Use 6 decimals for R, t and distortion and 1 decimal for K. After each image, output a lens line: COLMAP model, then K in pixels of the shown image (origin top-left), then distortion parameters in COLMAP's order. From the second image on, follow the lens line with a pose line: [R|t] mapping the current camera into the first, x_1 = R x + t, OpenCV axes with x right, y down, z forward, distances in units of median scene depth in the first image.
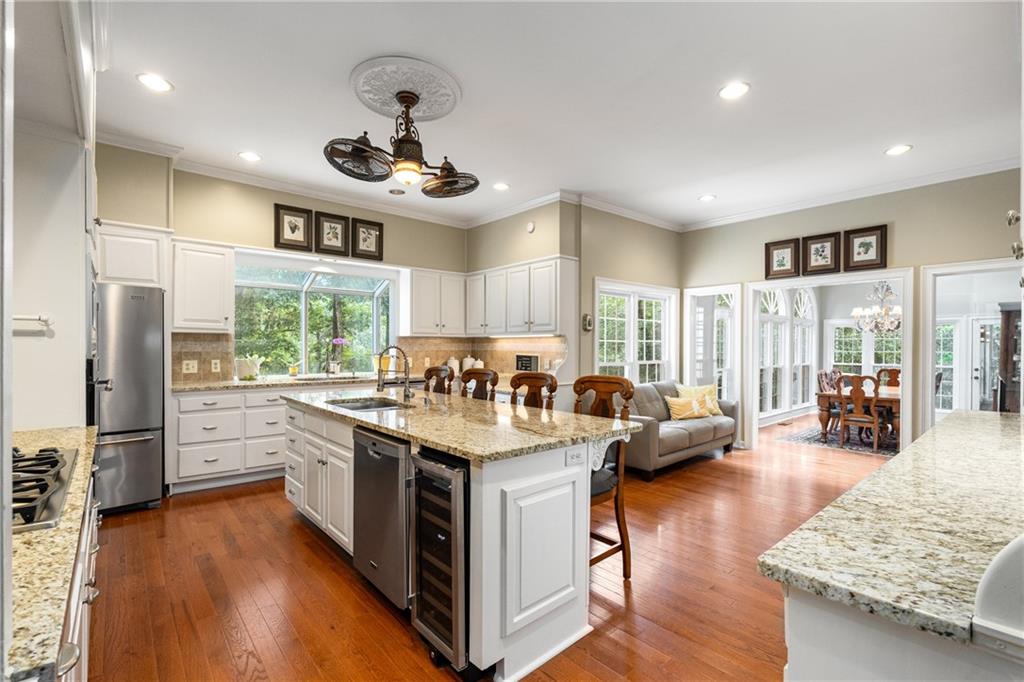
lens RADIAL K [[449.1, 0, 514.8], [0, 449.1, 351.9], [0, 0, 1]] dist [-0.003129, 0.002022]
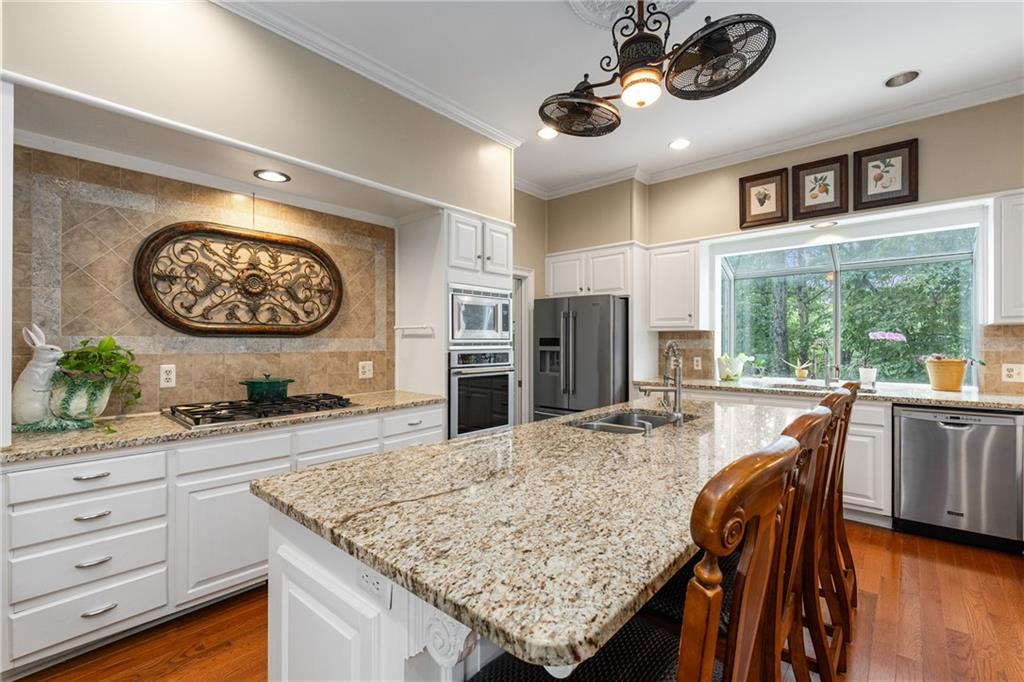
lens RADIAL K [[449.1, 0, 515.8], [0, 449.1, 343.4], [0, 0, 1]] dist [-0.003129, 0.002022]
pose [[0.141316, -0.003654, -0.989958, 0.245144], [-0.011411, 0.999921, -0.005319, -0.003301], [0.989899, 0.012048, 0.141263, 0.430480]]
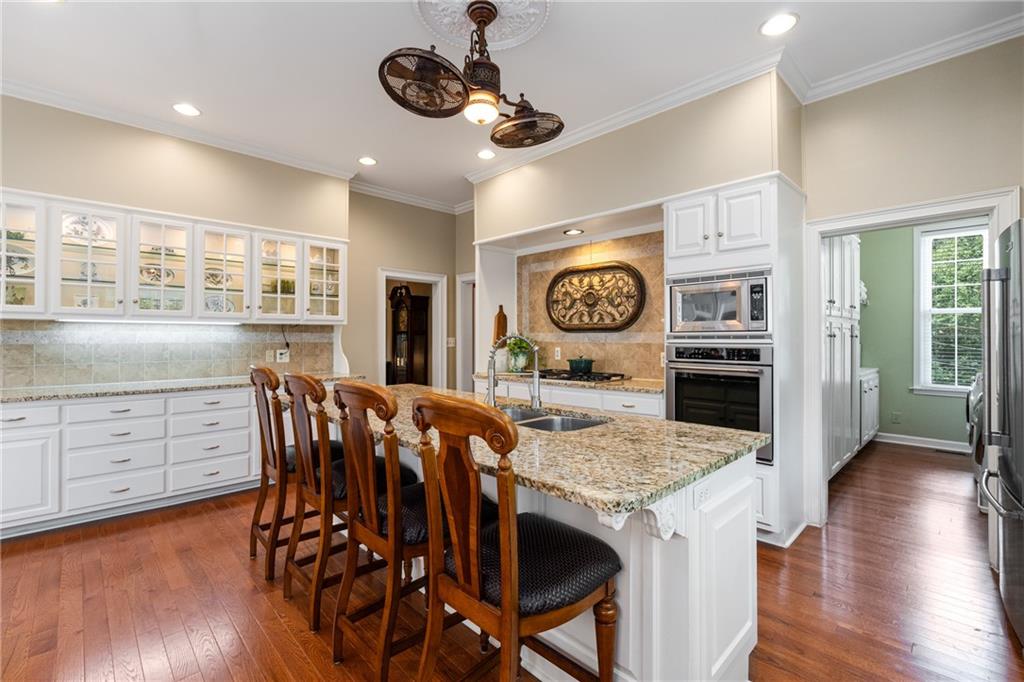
lens RADIAL K [[449.1, 0, 516.4], [0, 449.1, 336.1], [0, 0, 1]] dist [-0.003129, 0.002022]
pose [[-0.997199, -0.004889, -0.074631, -0.151893], [-0.005691, 0.999928, 0.010547, -0.011711], [0.074574, 0.010942, -0.997155, 1.061756]]
